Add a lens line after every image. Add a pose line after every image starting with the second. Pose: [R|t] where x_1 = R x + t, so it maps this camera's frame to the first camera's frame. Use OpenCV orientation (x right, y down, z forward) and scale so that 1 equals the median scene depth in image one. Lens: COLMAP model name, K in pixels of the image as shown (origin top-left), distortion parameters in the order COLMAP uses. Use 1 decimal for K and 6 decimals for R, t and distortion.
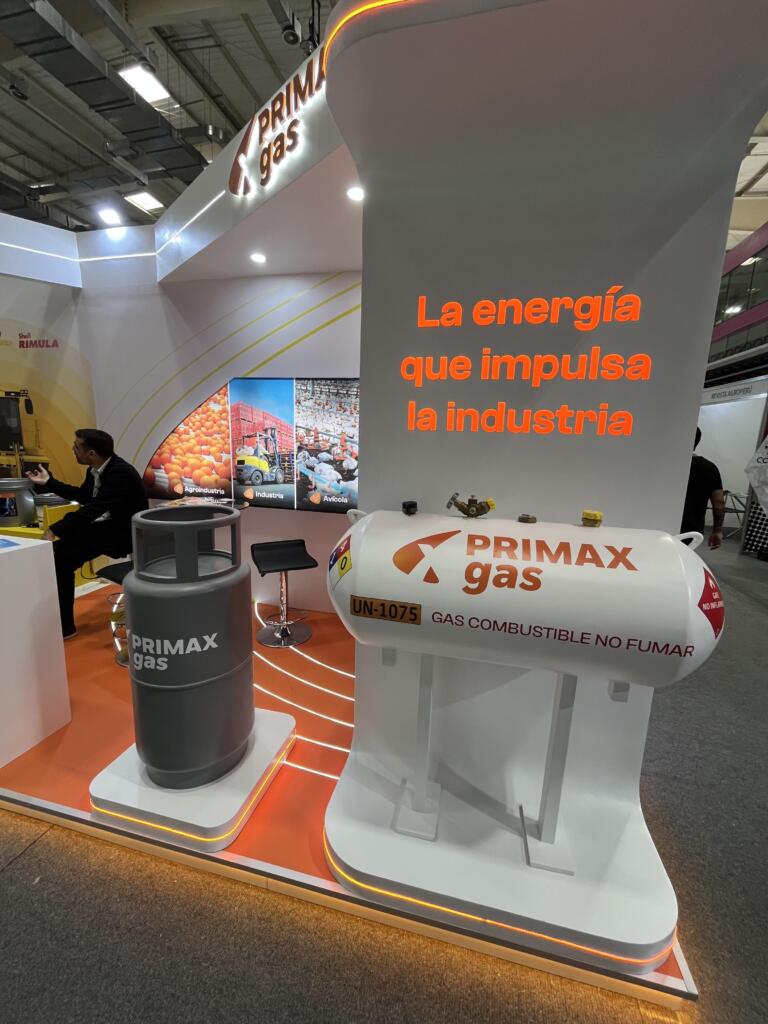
lens RADIAL K [[412.3, 0, 385.0], [0, 412.3, 509.4], [0, 0, 1]] dist [-0.003951, 0.000362]
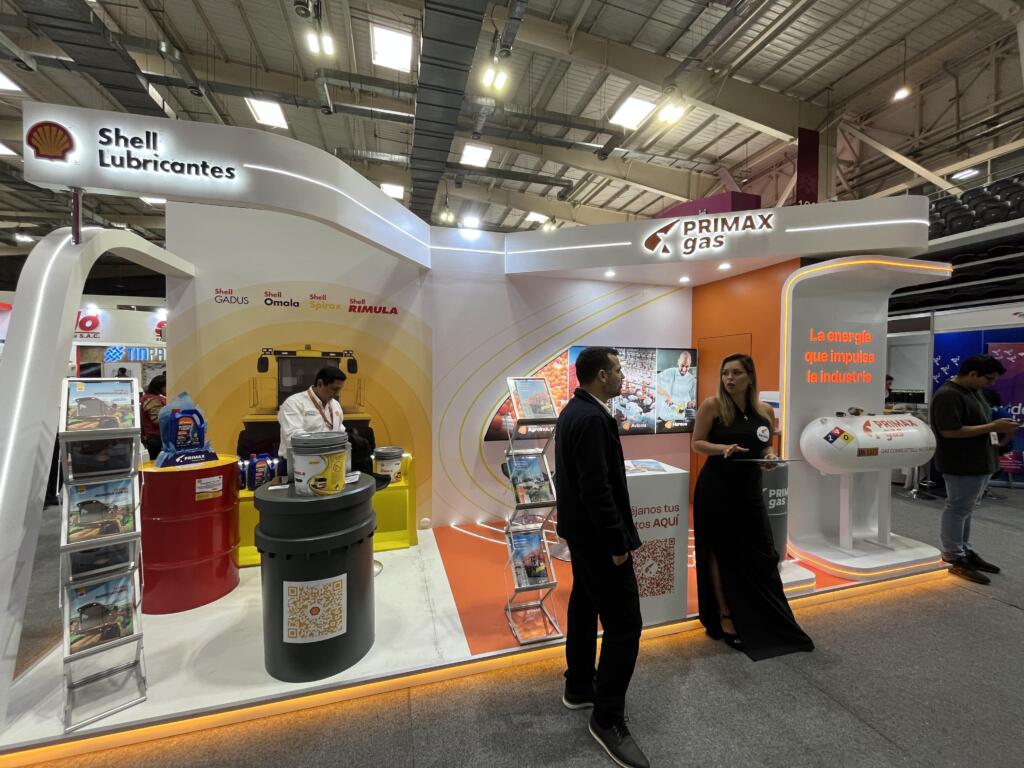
lens RADIAL K [[412.3, 0, 508.0], [0, 412.3, 383.4], [0, 0, 1]] dist [-0.003951, 0.000362]
pose [[0.870534, -0.038947, 0.490565, -1.414012], [0.111090, 0.986684, -0.118799, -0.056770], [-0.479406, 0.157915, 0.863269, -0.099883]]
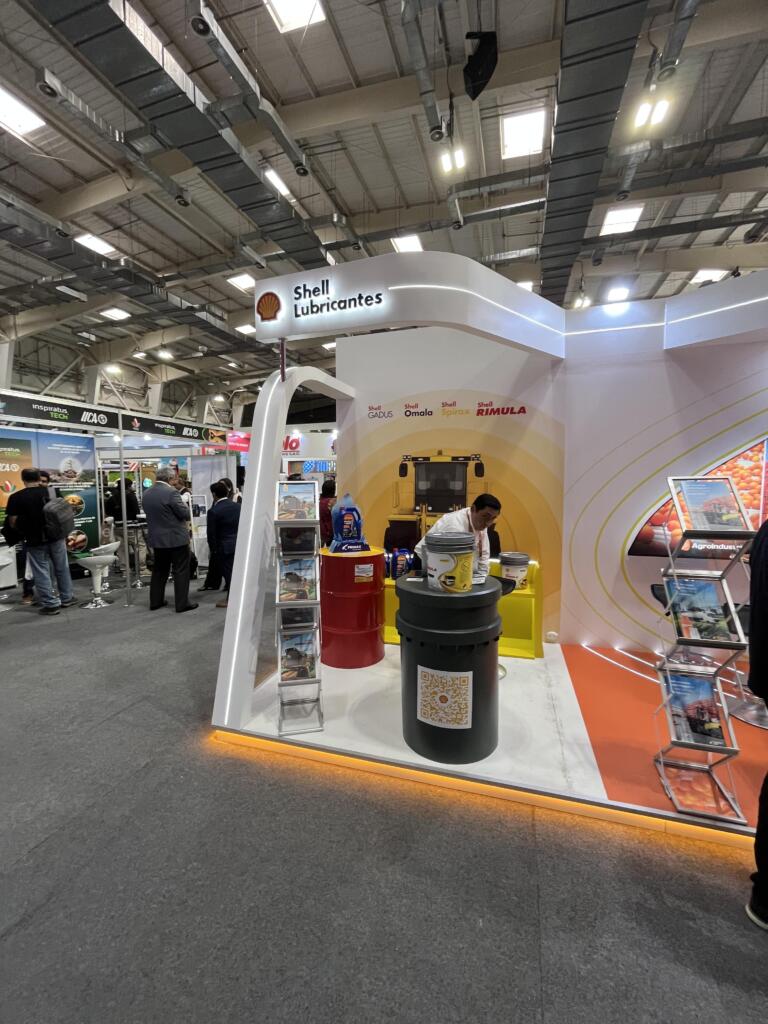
lens RADIAL K [[412.3, 0, 386.0], [0, 412.3, 509.7], [0, 0, 1]] dist [-0.003951, 0.000362]
pose [[0.997119, -0.033046, -0.068281, -1.413504], [0.025293, 0.993449, -0.111441, -0.053979], [0.071516, 0.109392, 0.991423, -0.056116]]
